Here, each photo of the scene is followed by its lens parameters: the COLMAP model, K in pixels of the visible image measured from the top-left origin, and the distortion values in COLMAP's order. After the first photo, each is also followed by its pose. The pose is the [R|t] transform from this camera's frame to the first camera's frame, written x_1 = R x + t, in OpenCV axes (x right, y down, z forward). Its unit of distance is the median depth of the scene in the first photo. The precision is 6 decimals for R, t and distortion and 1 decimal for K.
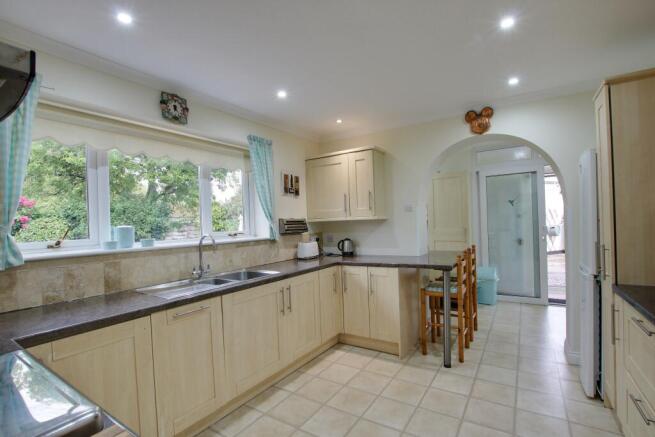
lens RADIAL K [[304.2, 0, 329.6], [0, 304.2, 222.6], [0, 0, 1]] dist [-0.018849, 0.000017]
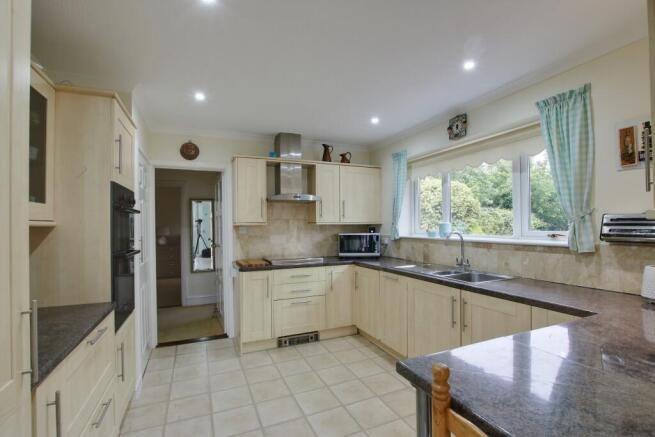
lens RADIAL K [[304.2, 0, 329.3], [0, 304.2, 220.1], [0, 0, 1]] dist [-0.018849, 0.000017]
pose [[-0.547294, 0.023183, -0.836619, 0.789307], [0.023144, 0.999653, 0.012561, -0.027832], [0.836620, -0.012488, -0.547641, 1.205041]]
